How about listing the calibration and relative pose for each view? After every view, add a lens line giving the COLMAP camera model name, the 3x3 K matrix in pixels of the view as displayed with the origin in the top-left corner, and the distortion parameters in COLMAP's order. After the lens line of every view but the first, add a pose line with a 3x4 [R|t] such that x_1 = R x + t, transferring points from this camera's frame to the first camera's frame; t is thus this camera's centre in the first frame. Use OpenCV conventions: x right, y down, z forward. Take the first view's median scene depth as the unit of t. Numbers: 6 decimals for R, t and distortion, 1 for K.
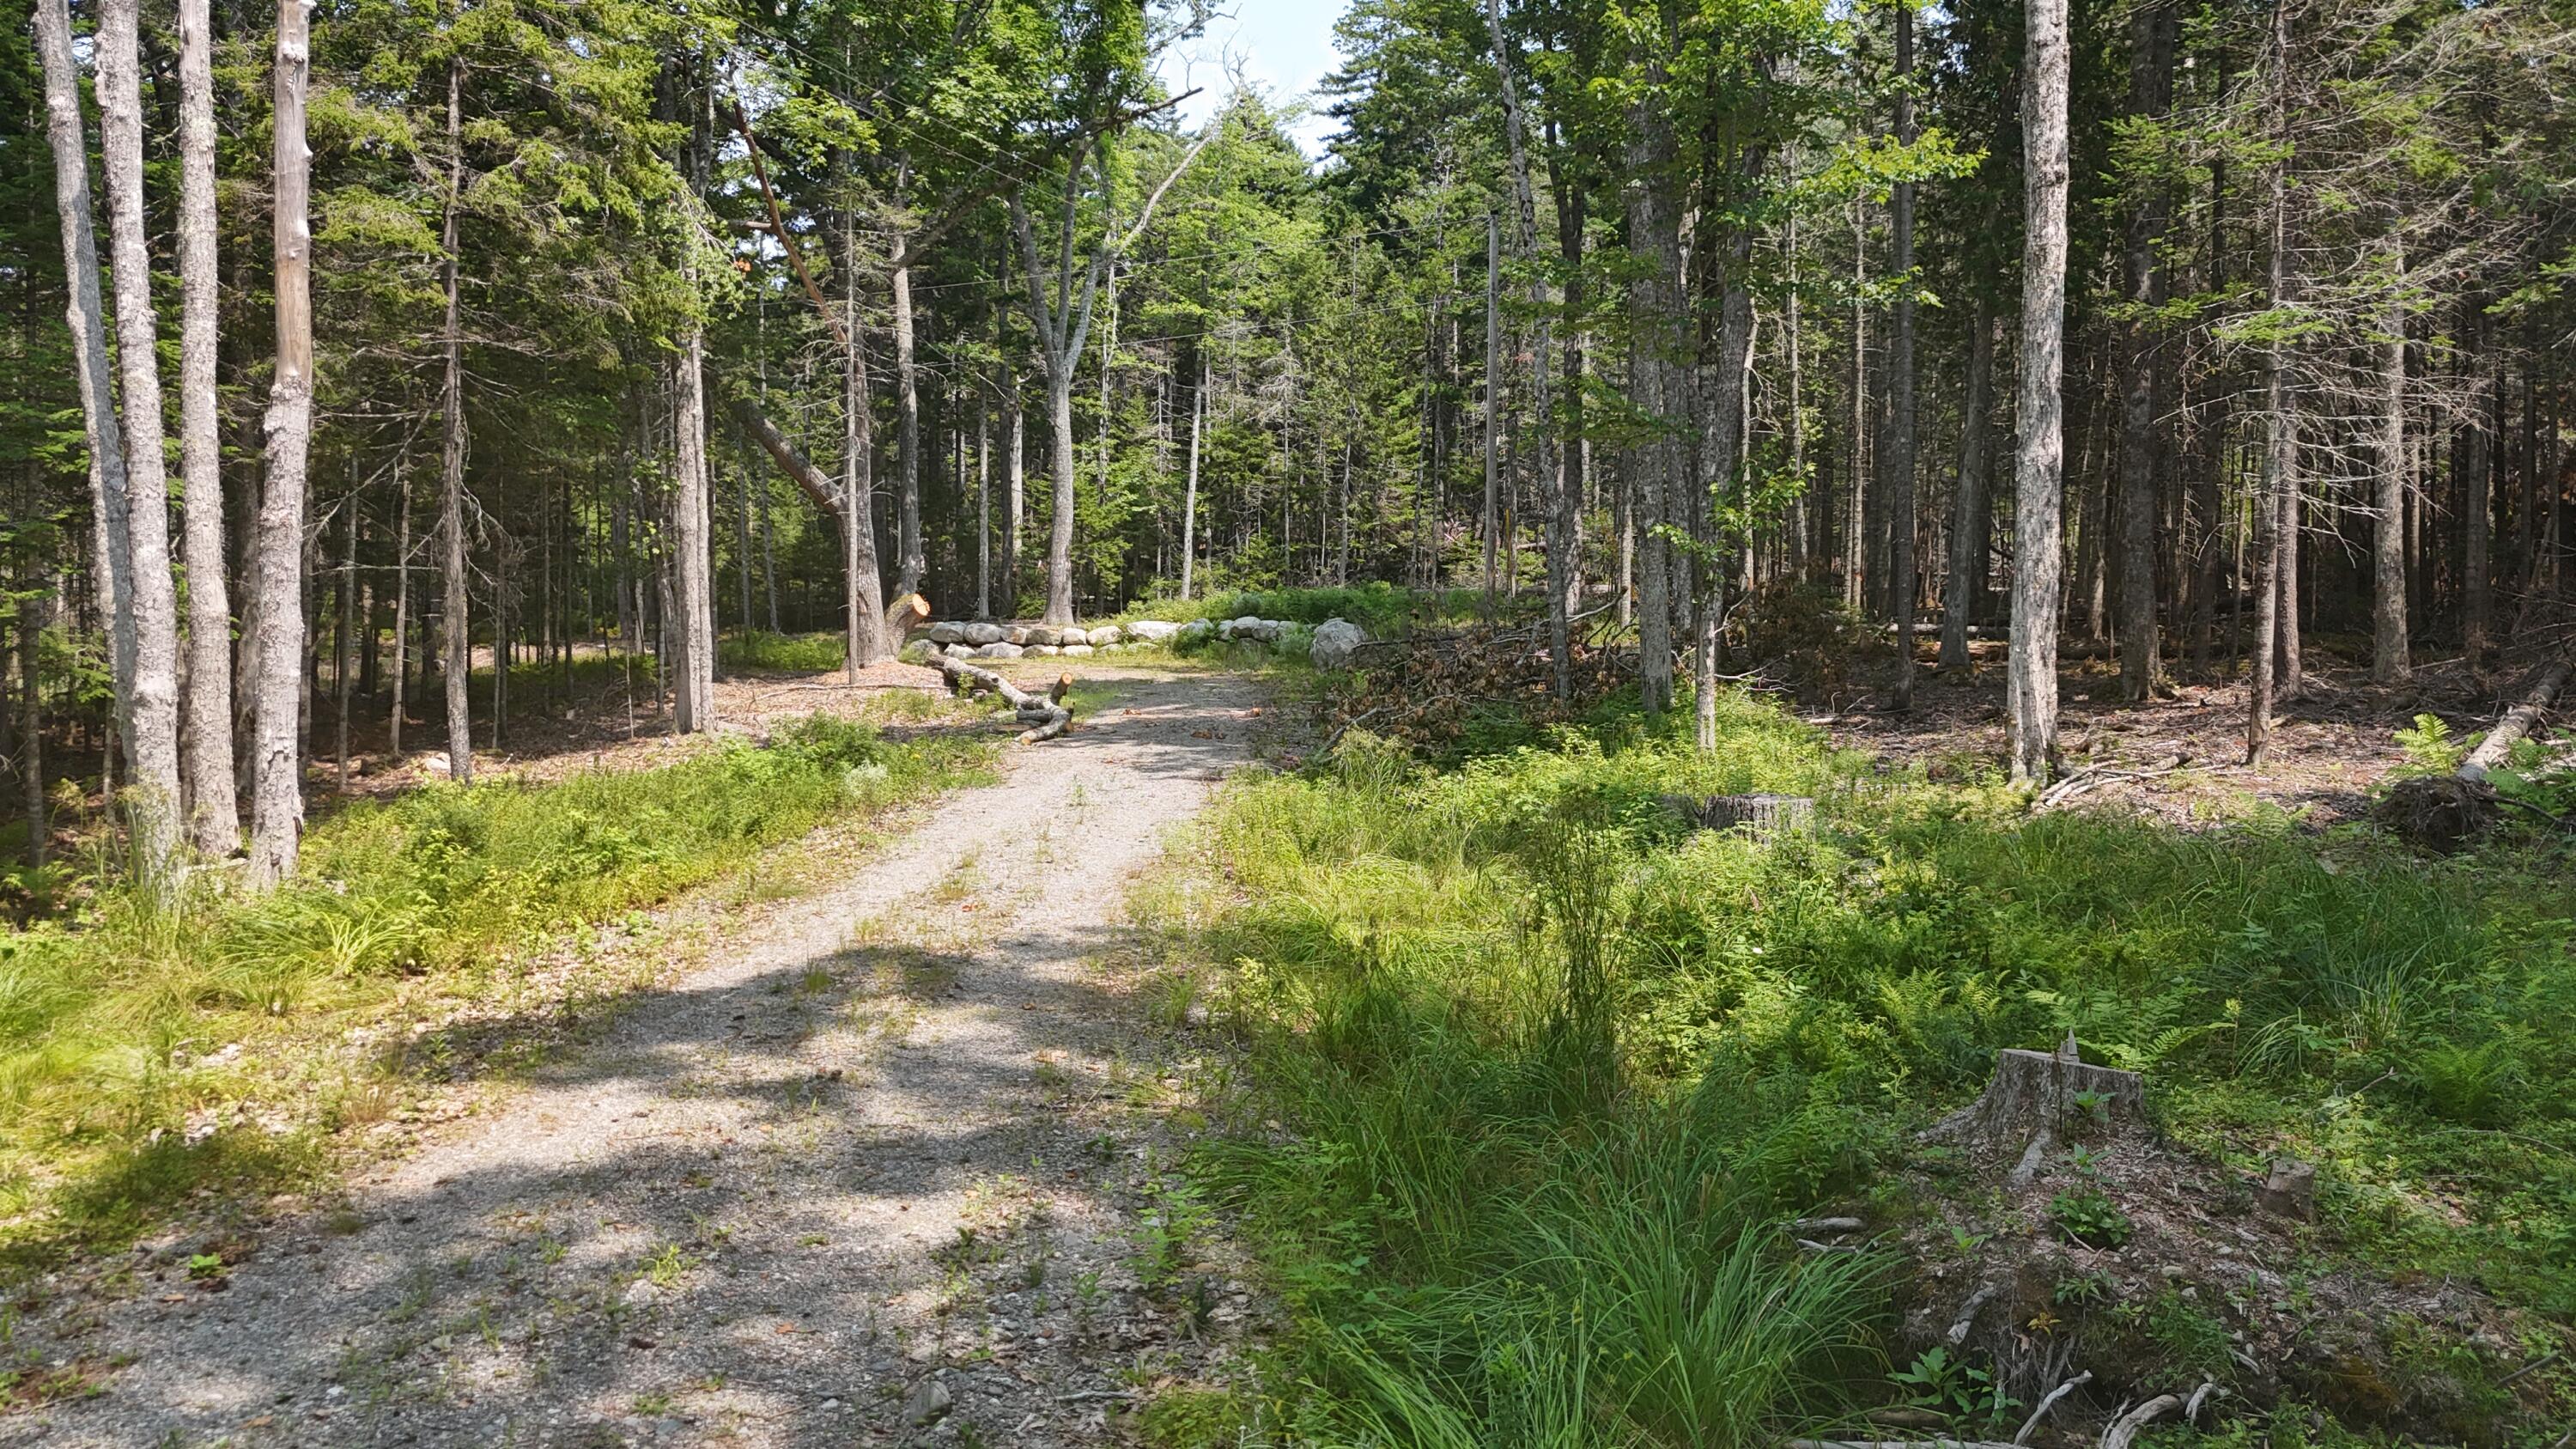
lens RADIAL K [[1889.3, 0, 1280.4], [0, 1889.3, 725.8], [0, 0, 1]] dist [0.079598, -0.074044]
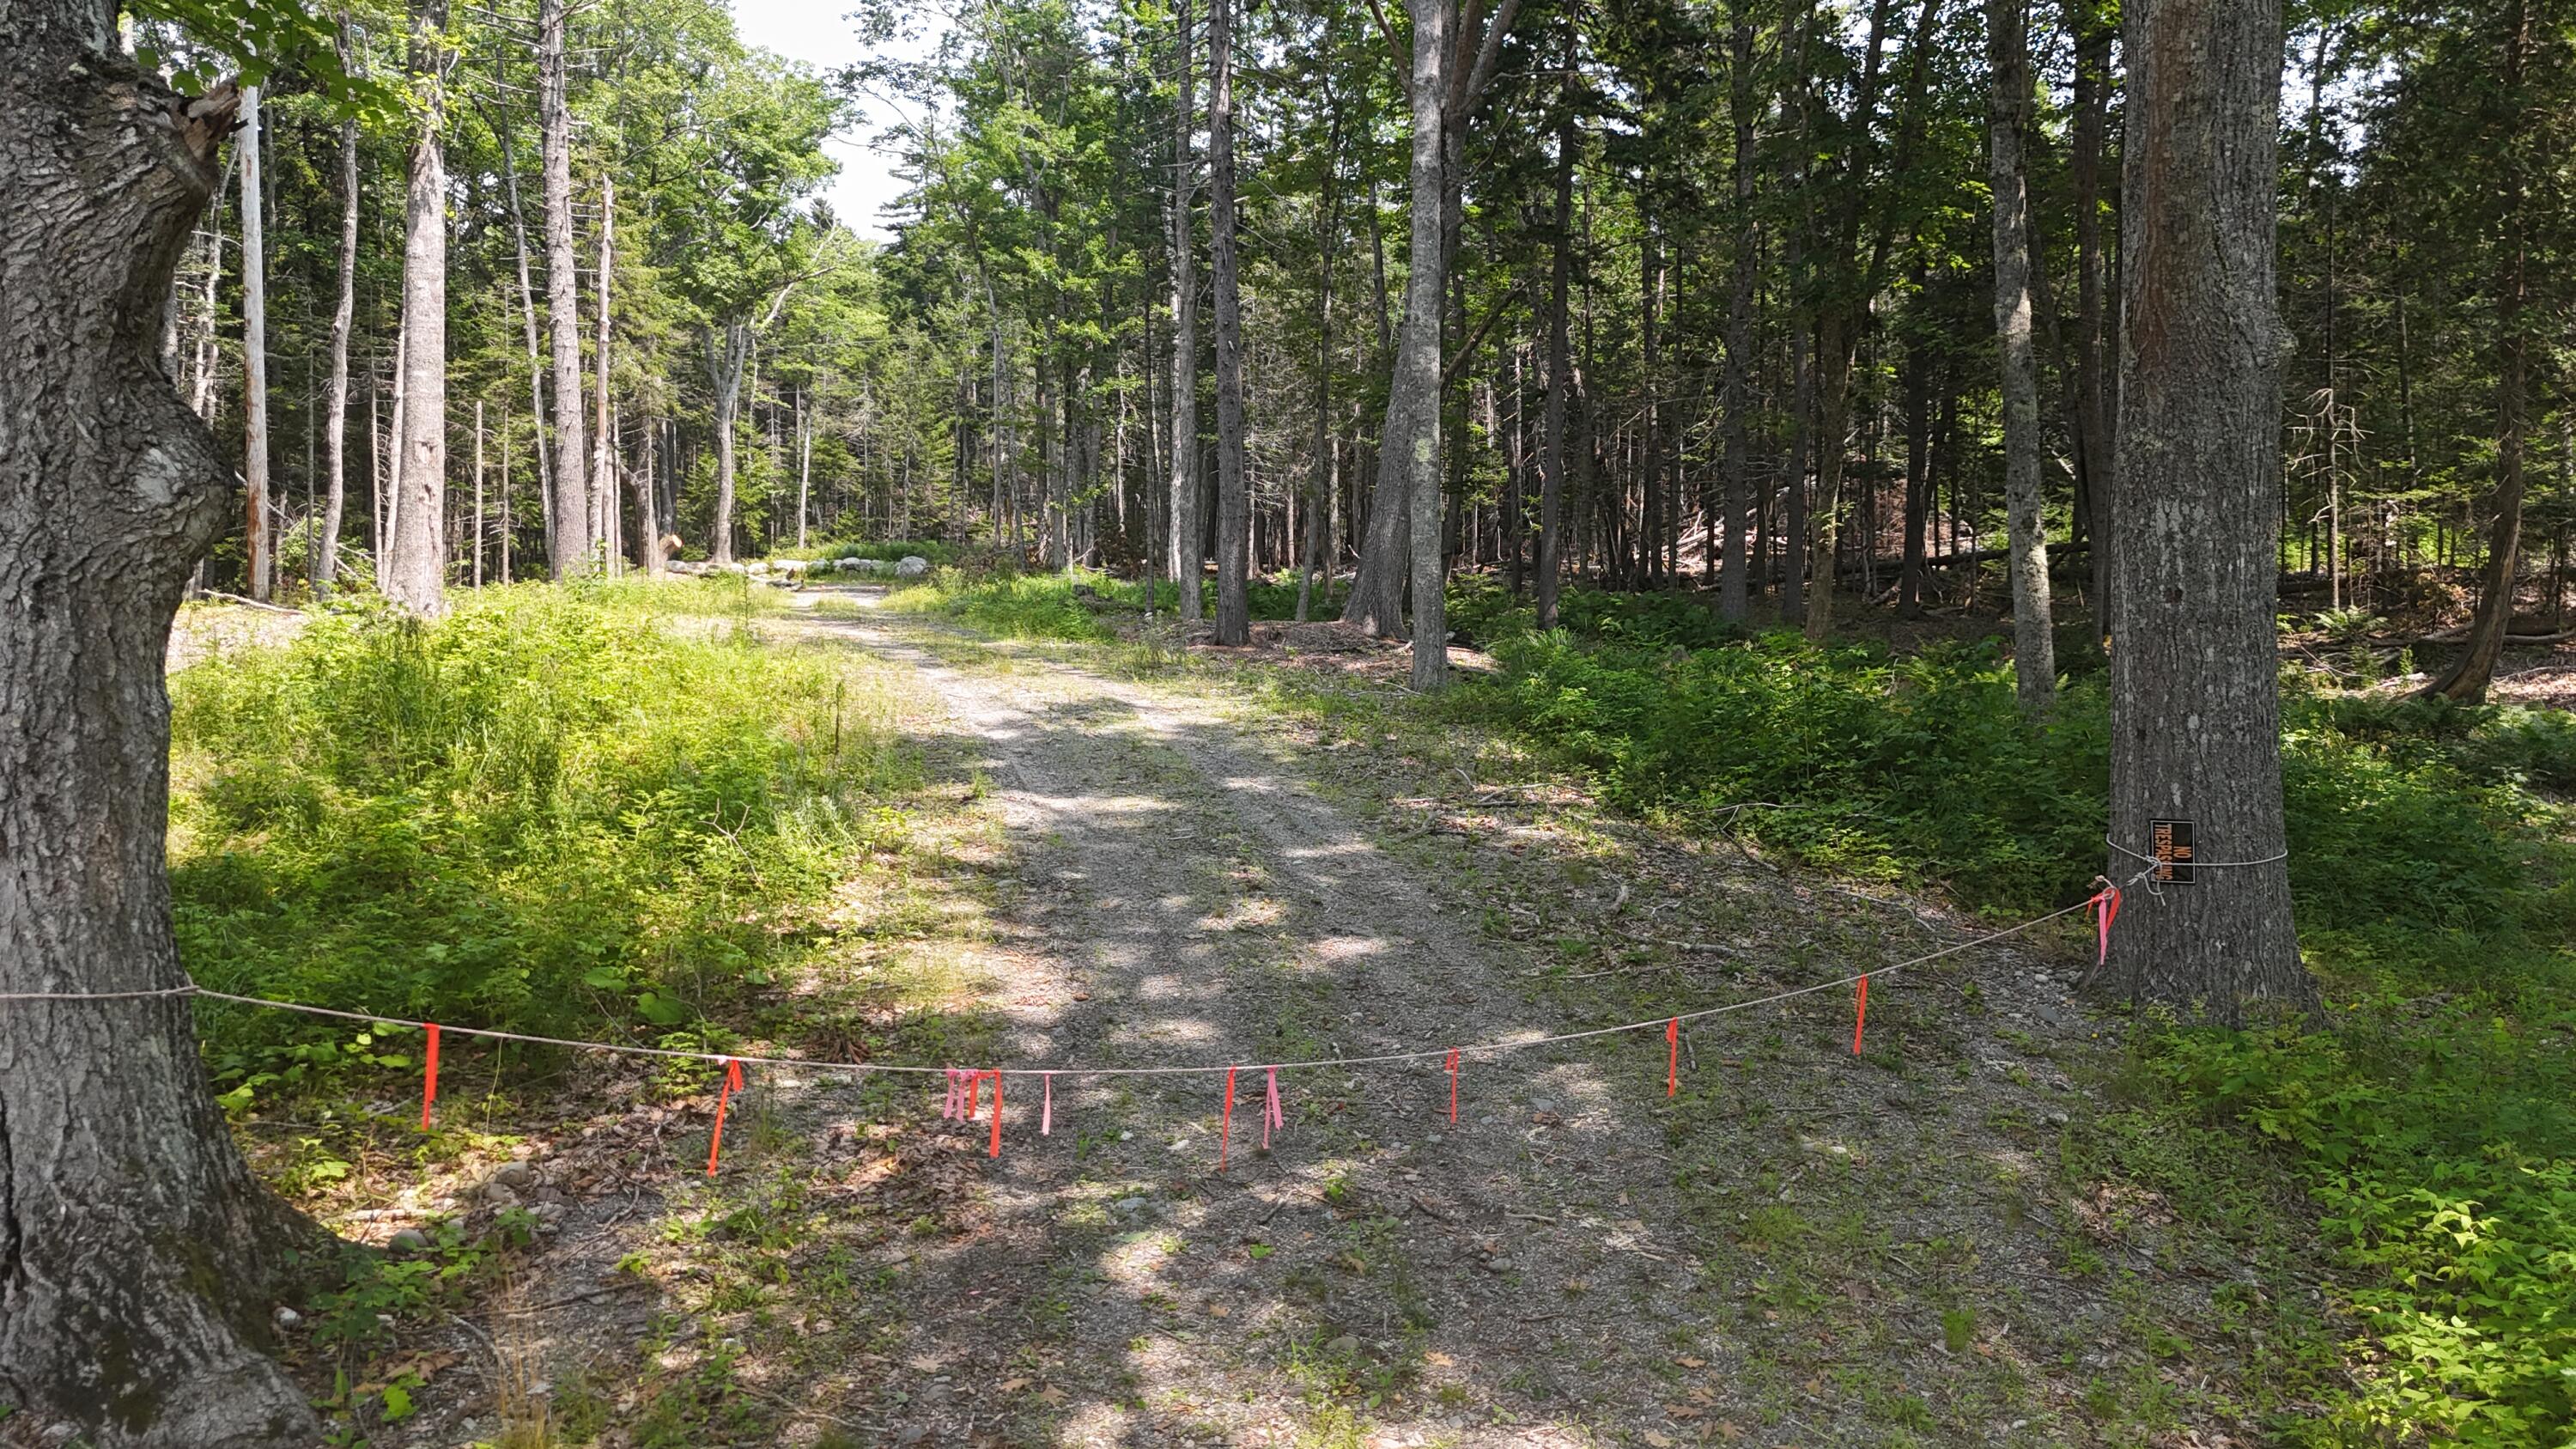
lens RADIAL K [[1889.3, 0, 1283.6], [0, 1889.3, 718.2], [0, 0, 1]] dist [0.079598, -0.074044]
pose [[0.967794, -0.003497, 0.251719, -0.144422], [0.004010, 0.999991, -0.001523, 0.182120], [-0.251711, 0.002483, 0.967799, -1.494214]]
